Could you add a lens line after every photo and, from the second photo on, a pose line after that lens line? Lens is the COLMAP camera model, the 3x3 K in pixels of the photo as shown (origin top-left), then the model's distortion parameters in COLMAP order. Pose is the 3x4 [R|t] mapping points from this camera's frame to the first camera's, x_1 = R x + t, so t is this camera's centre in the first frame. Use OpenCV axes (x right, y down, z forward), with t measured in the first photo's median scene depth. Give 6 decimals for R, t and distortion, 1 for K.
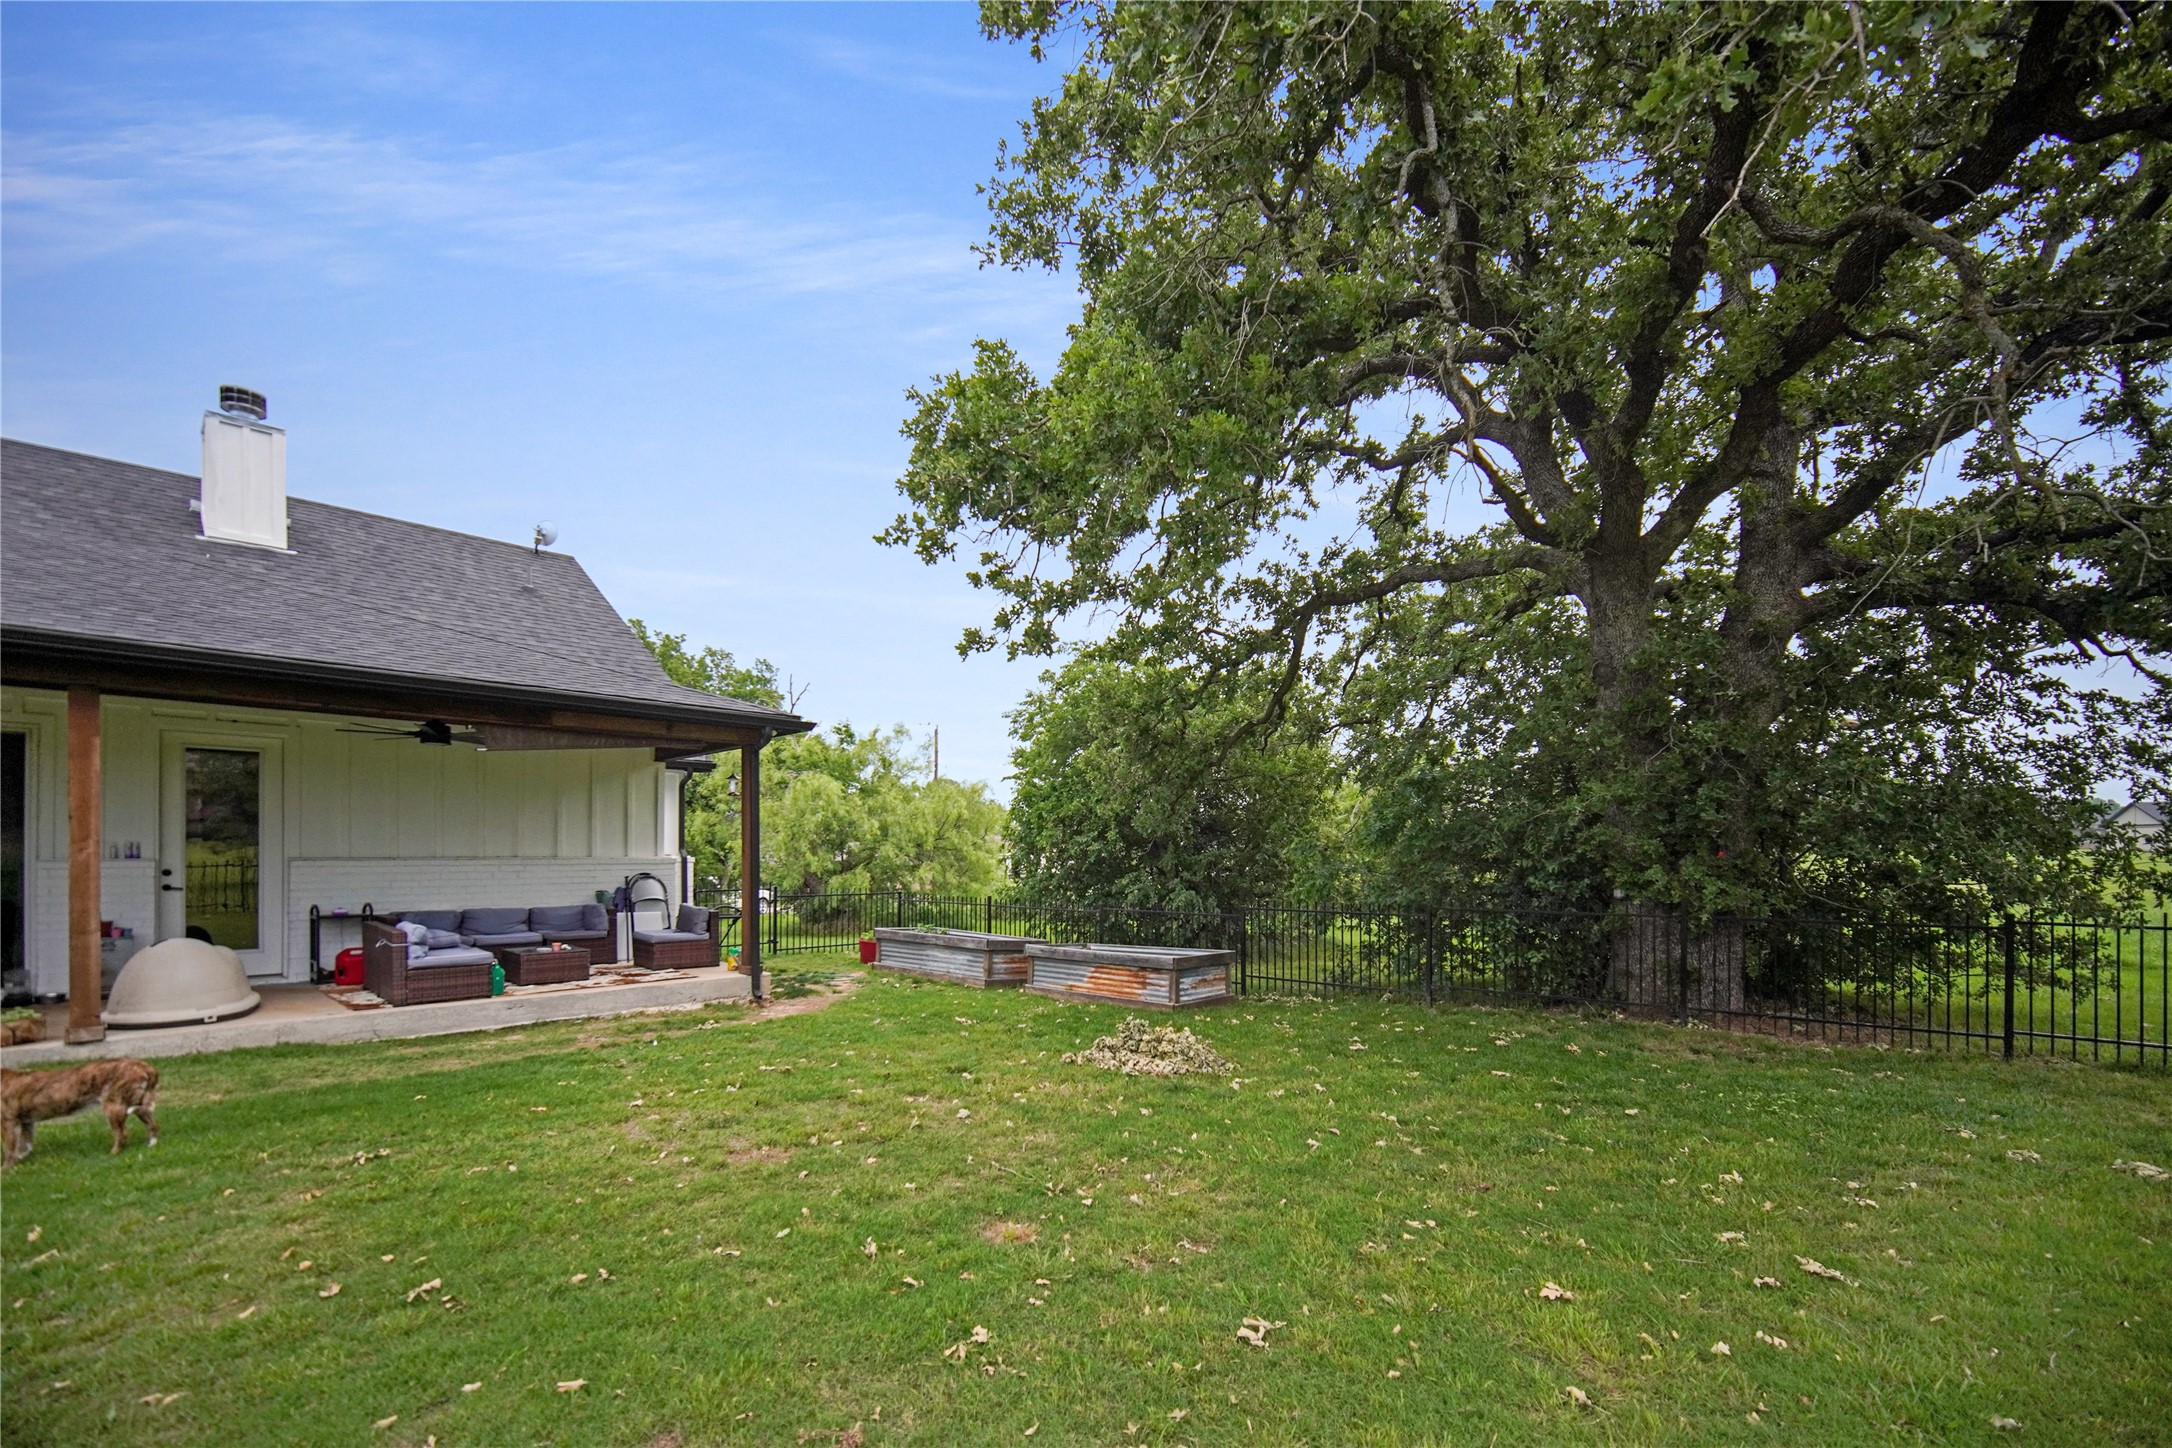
lens RADIAL K [[915.9, 0, 1110.5], [0, 915.9, 856.8], [0, 0, 1]] dist [-0.003478, -0.000344]
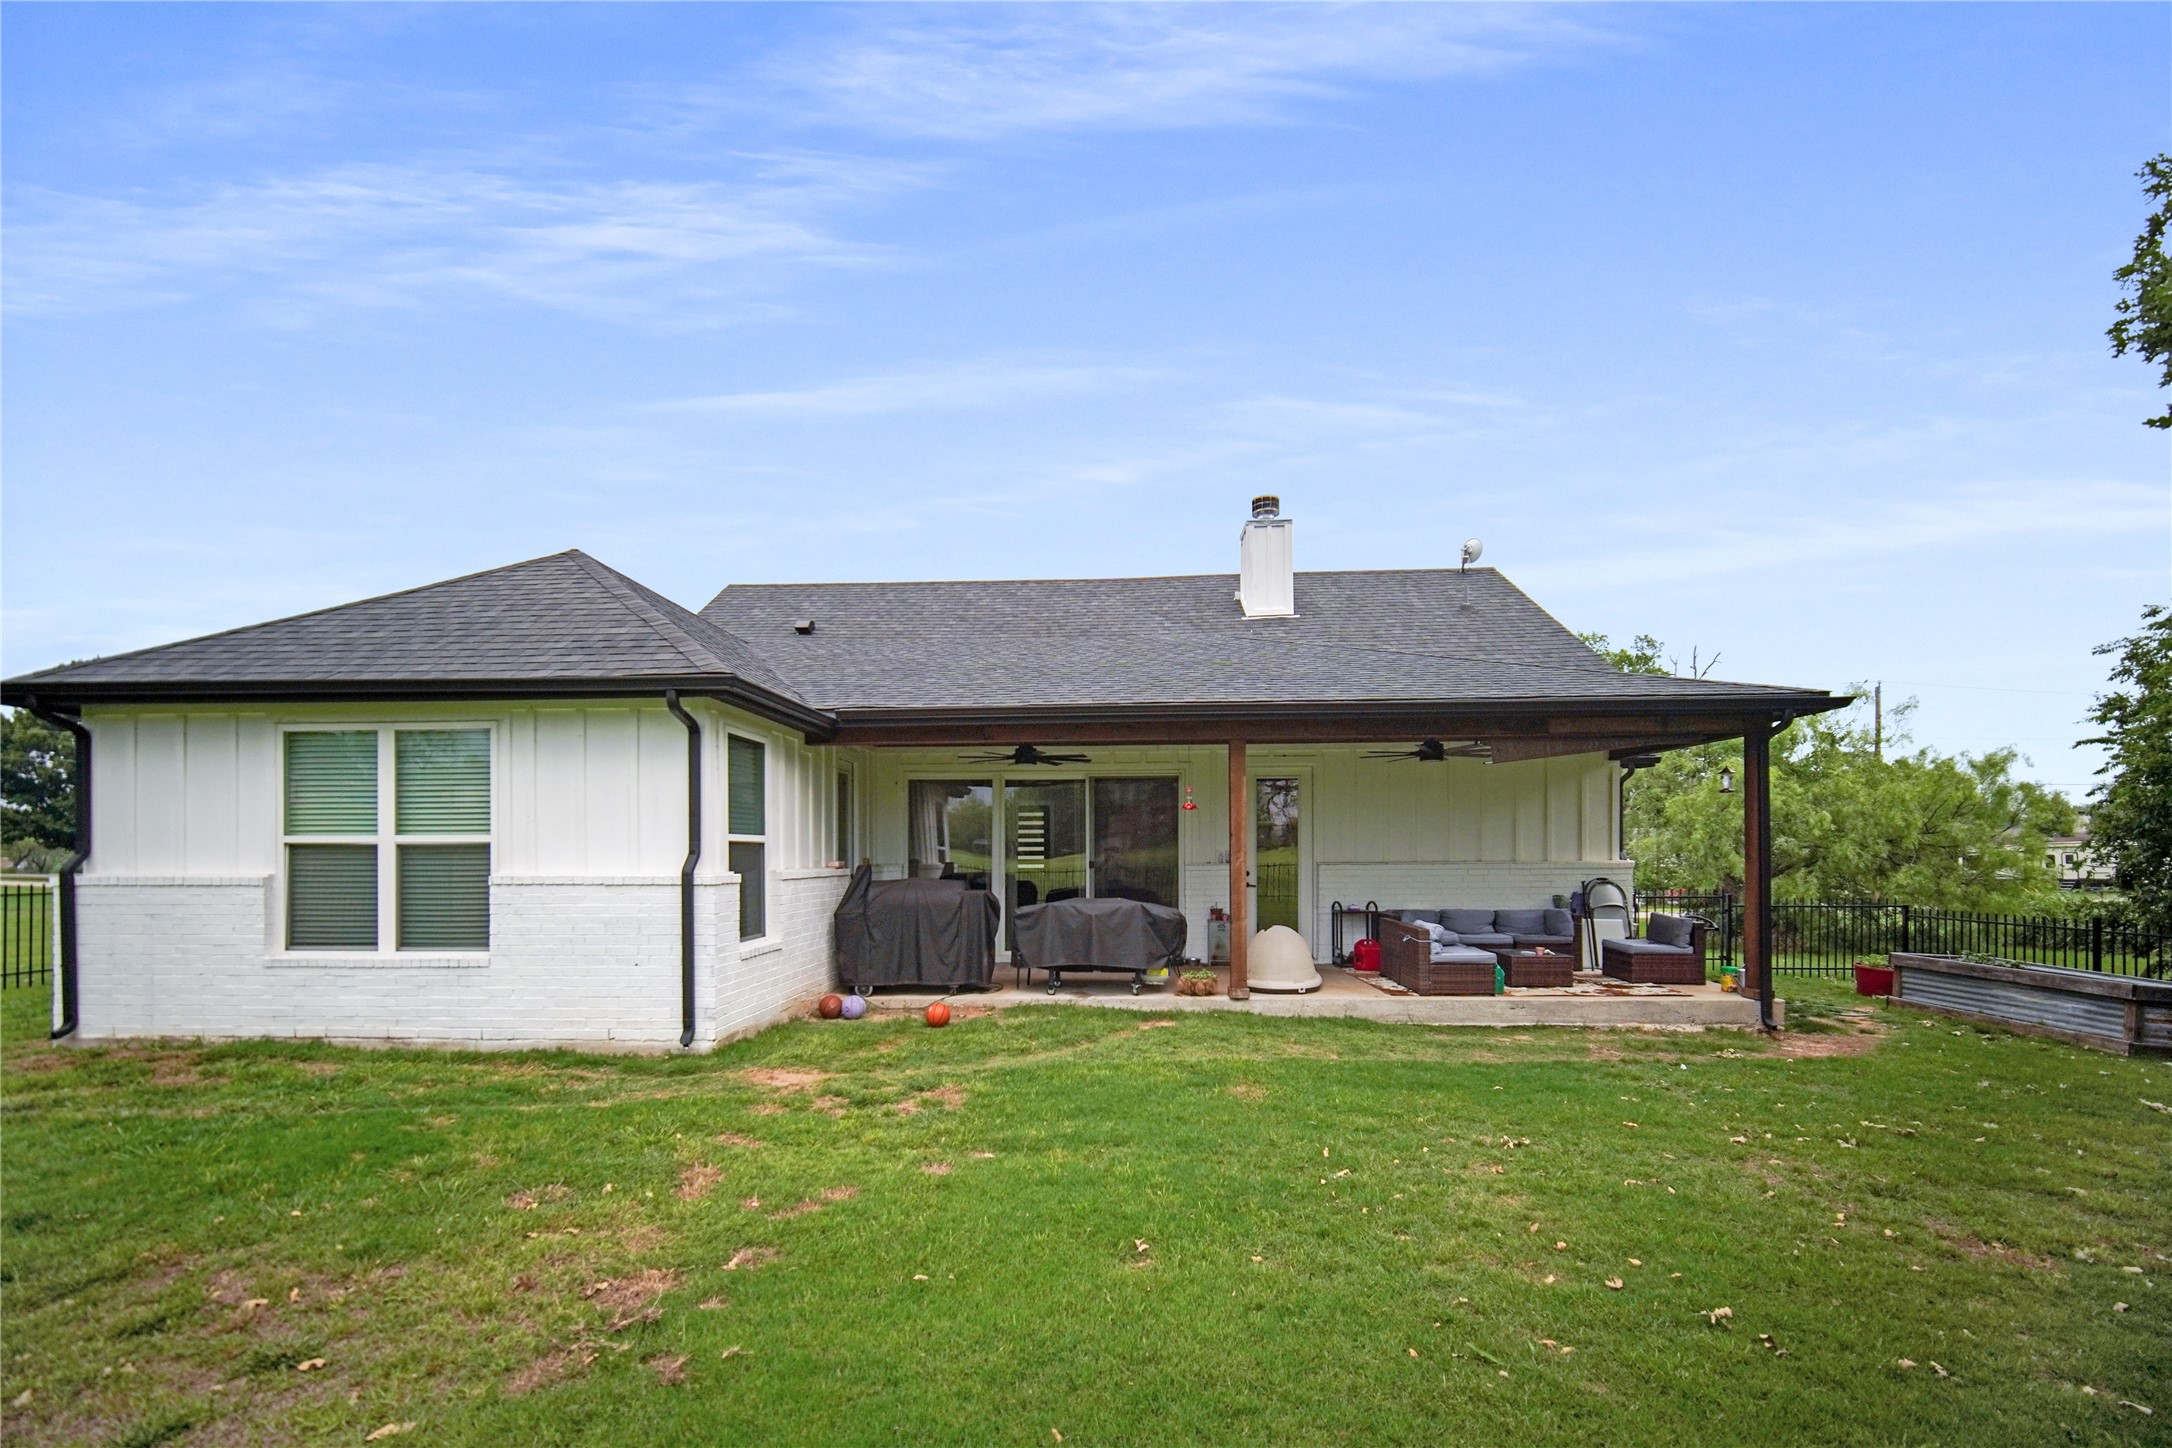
lens RADIAL K [[928.3, 0, 1053.9], [0, 928.3, 849.7], [0, 0, 1]] dist [-0.001706, -0.000164]
pose [[0.635316, -0.005991, -0.772229, -0.157394], [0.002624, 0.999981, -0.005600, -0.009939], [0.772248, 0.001531, 0.635320, -0.072207]]
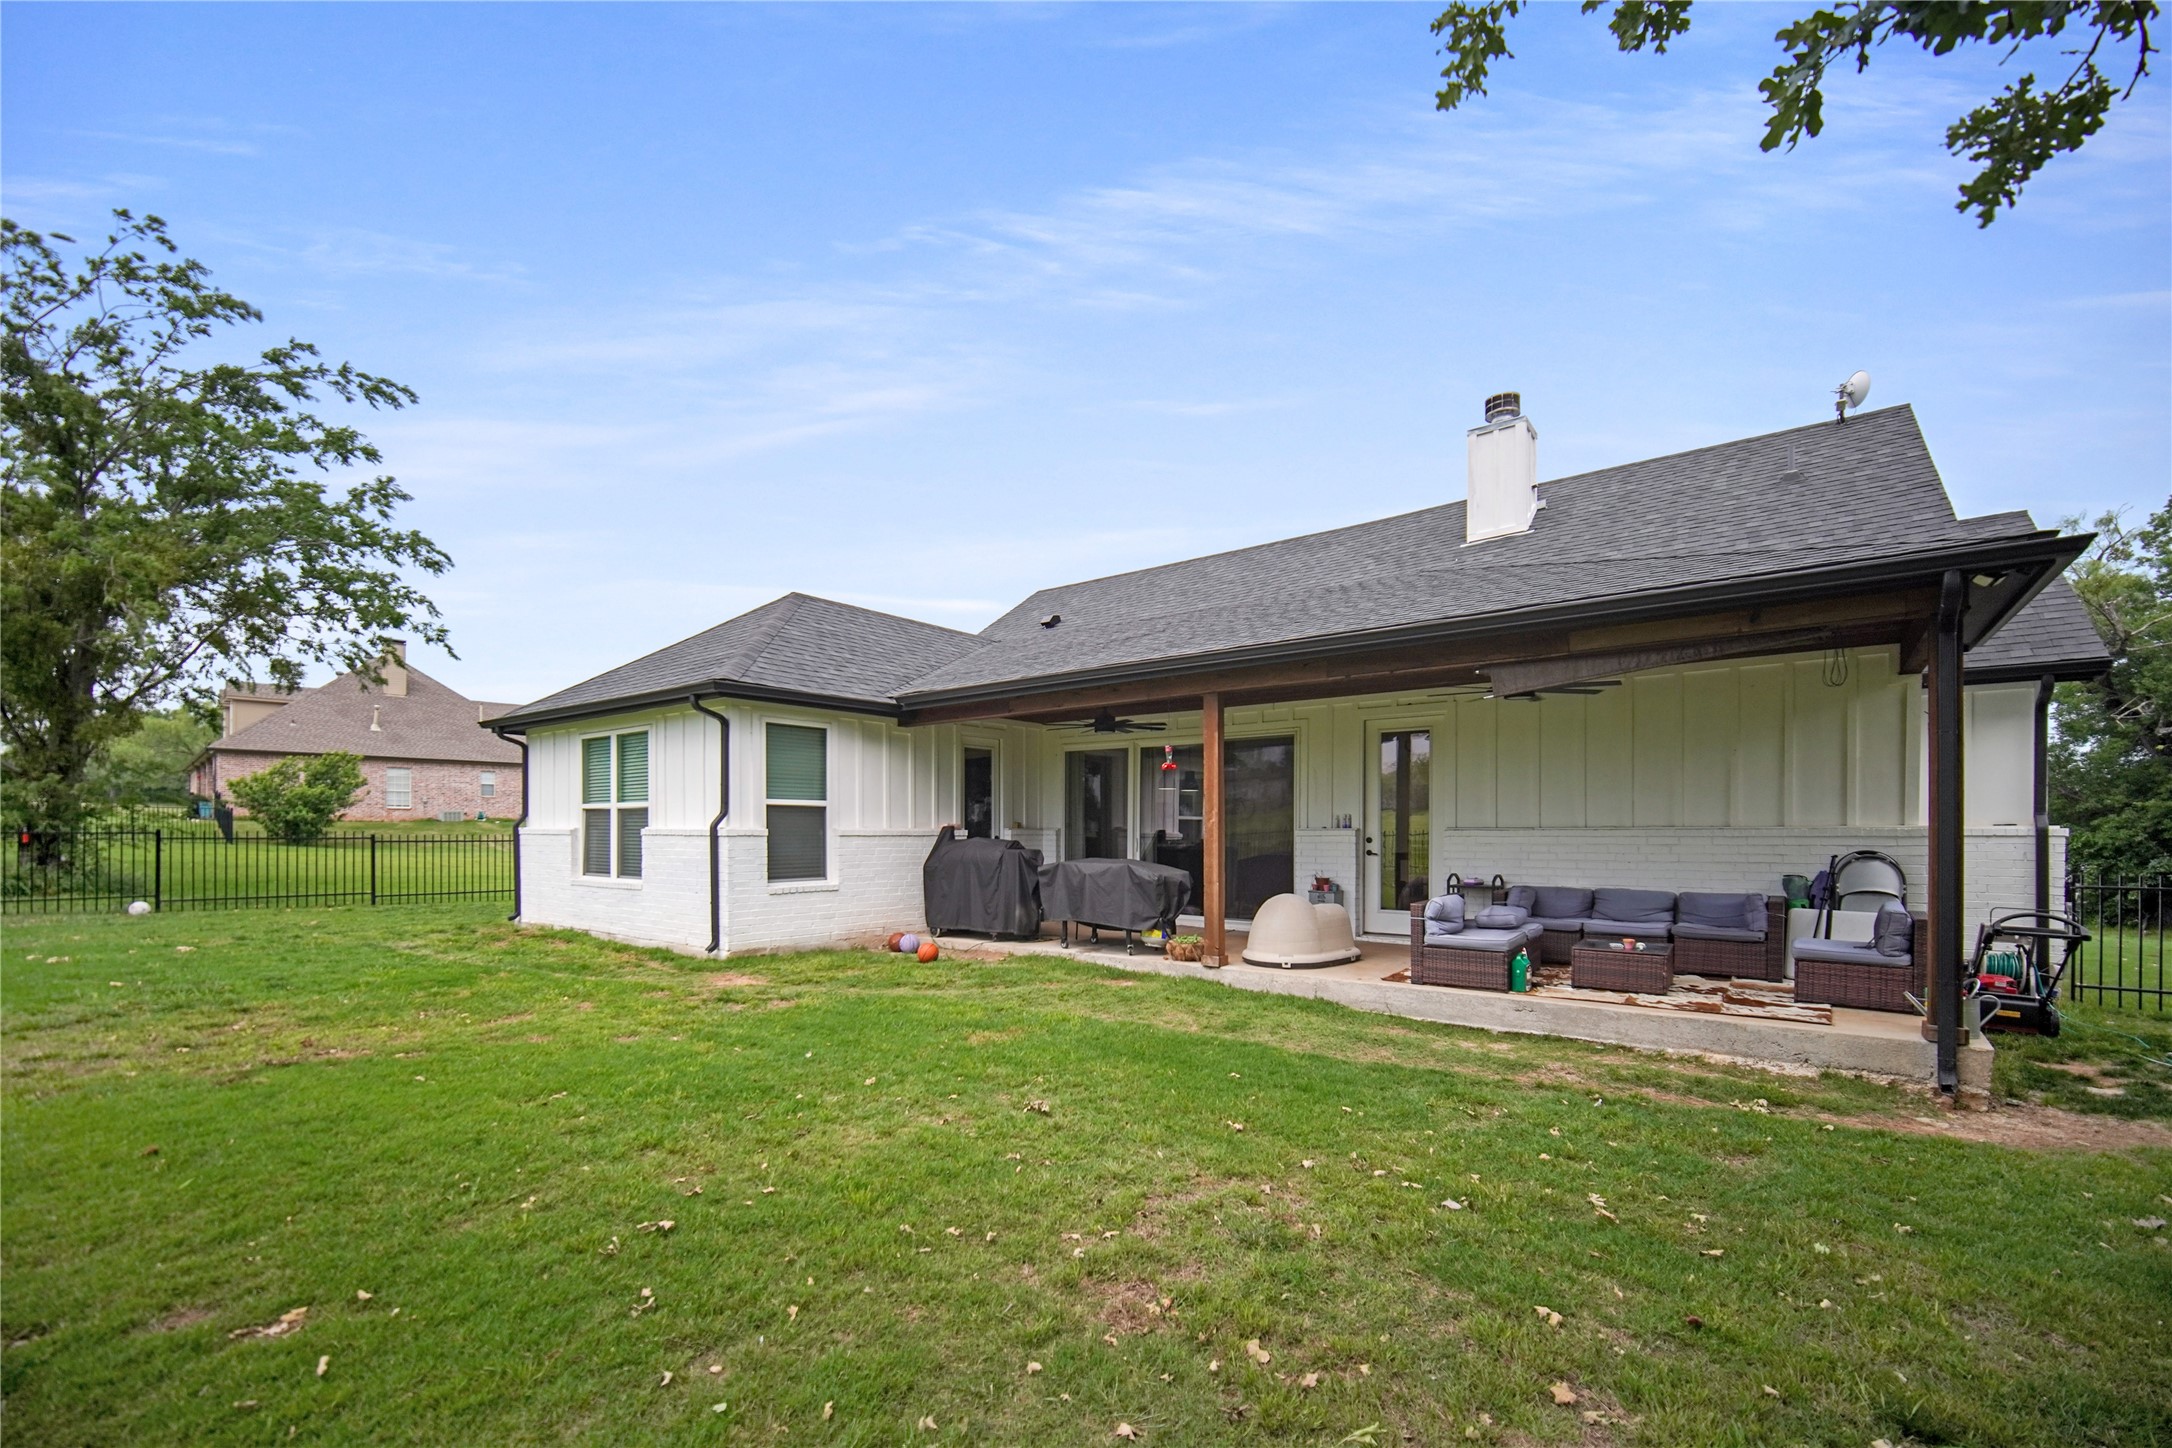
lens RADIAL K [[920.7, 0, 1090.7], [0, 920.7, 837.3], [0, 0, 1]] dist [-0.001777, -0.000232]
pose [[0.072452, 0.006036, -0.997354, 0.122370], [-0.003513, 0.999977, 0.005797, 0.007584], [0.997366, 0.003084, 0.072471, 0.516650]]
